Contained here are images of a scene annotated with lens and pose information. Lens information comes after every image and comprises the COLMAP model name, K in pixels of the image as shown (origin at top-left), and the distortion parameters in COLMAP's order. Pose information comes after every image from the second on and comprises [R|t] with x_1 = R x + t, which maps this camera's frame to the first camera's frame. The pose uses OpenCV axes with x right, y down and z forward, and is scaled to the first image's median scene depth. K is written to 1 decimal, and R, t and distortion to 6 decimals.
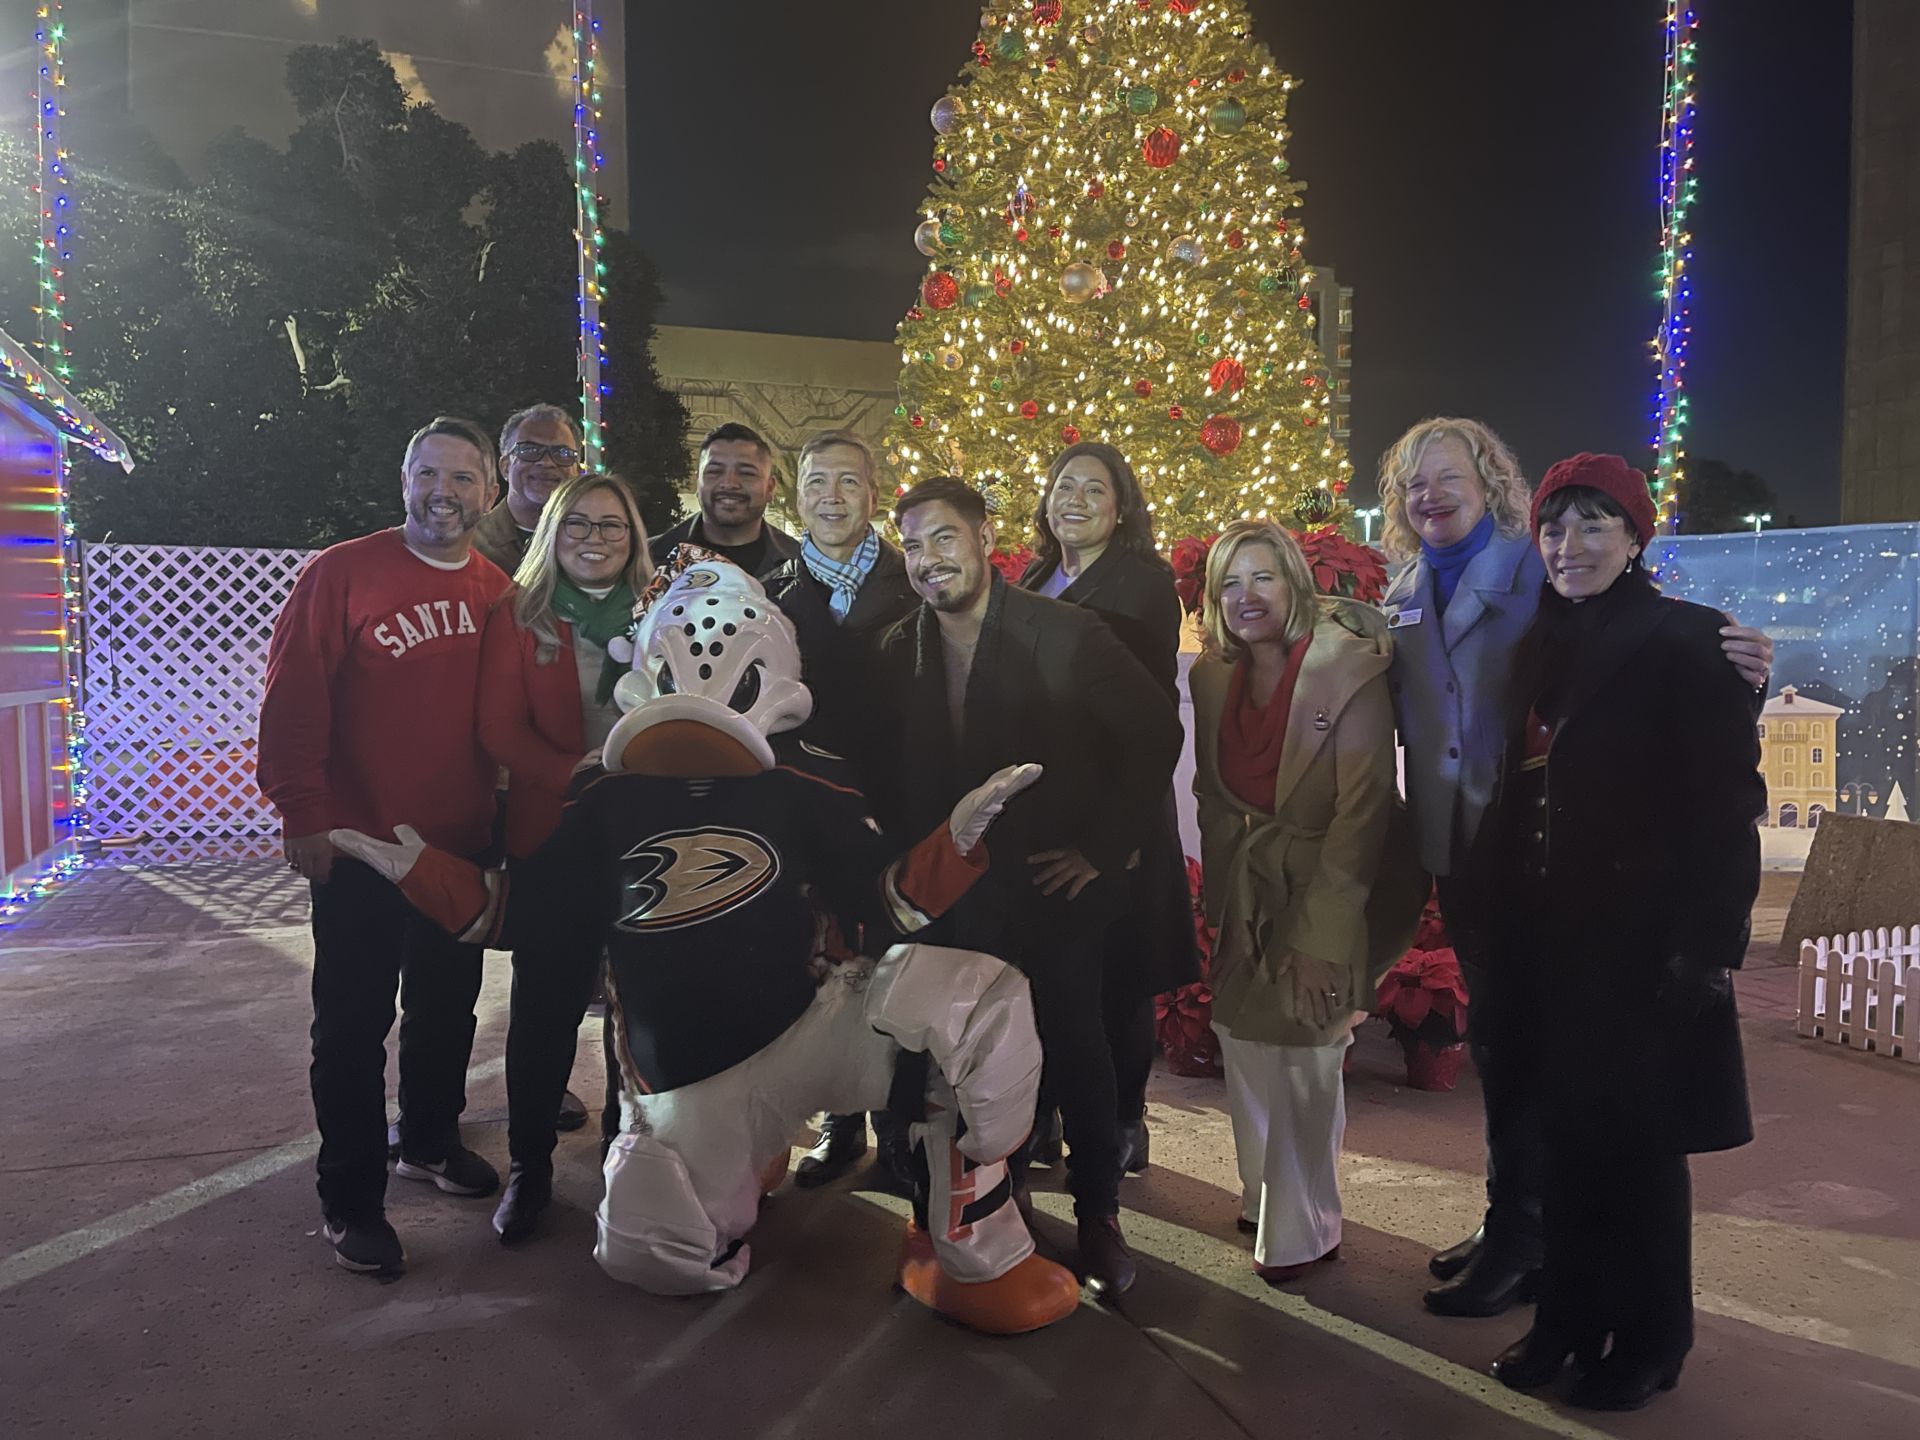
lens RADIAL K [[1573.1, 0, 960.0], [0, 1573.1, 720.0], [0, 0, 1]] dist [0.002375, -0.001162]
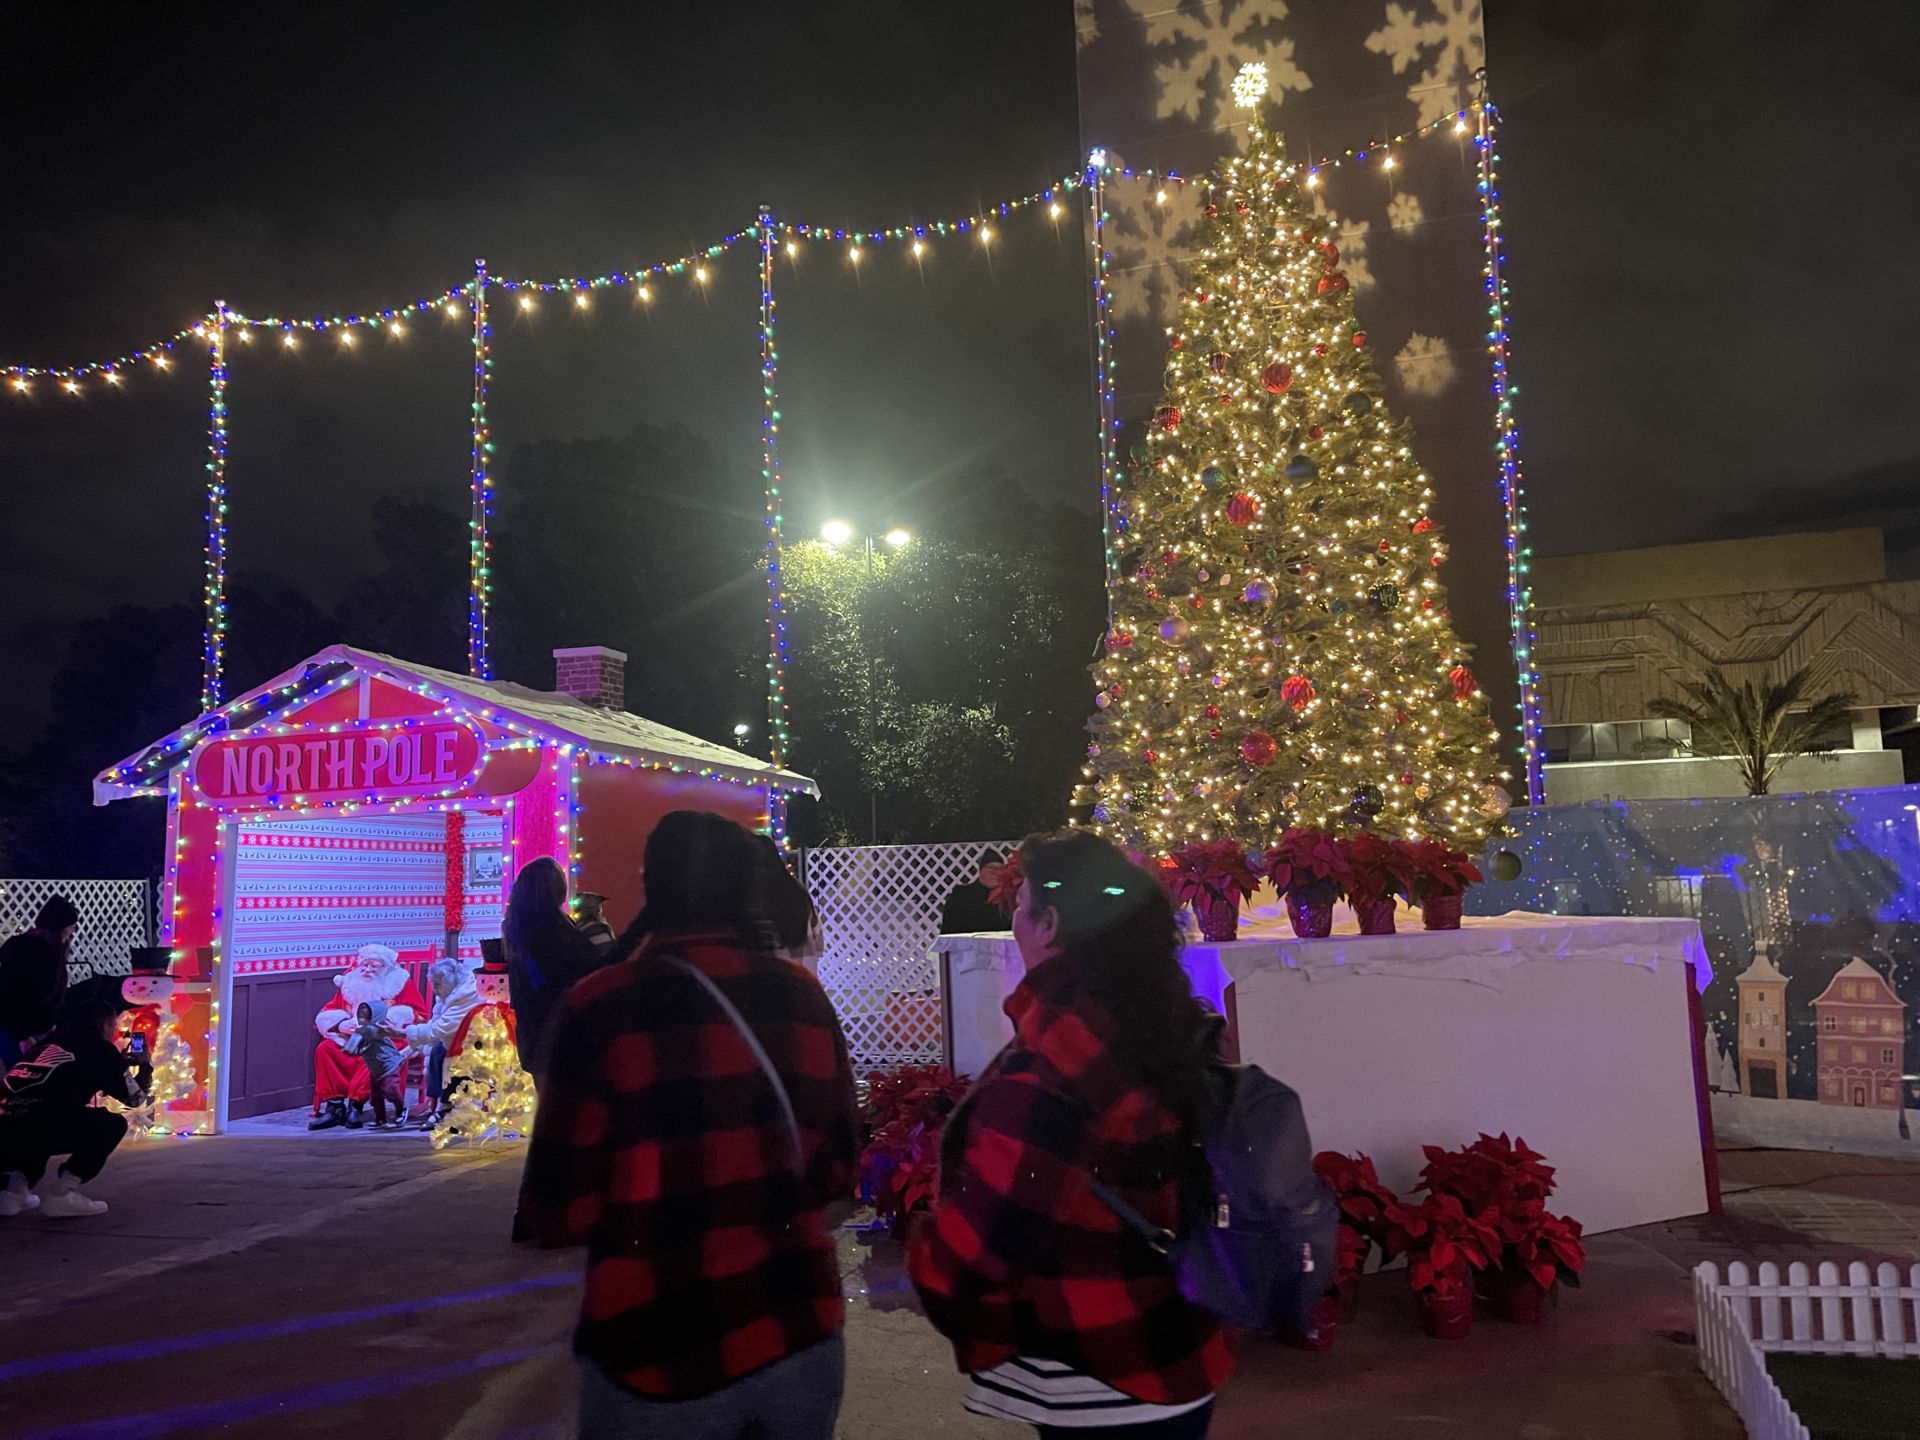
lens RADIAL K [[1573.1, 0, 960.0], [0, 1573.1, 720.0], [0, 0, 1]] dist [0.002375, -0.001162]
pose [[0.758203, -0.090631, -0.645688, 0.152619], [0.001421, 0.990520, -0.137364, -0.009235], [0.652016, 0.103233, 0.751144, -0.003727]]
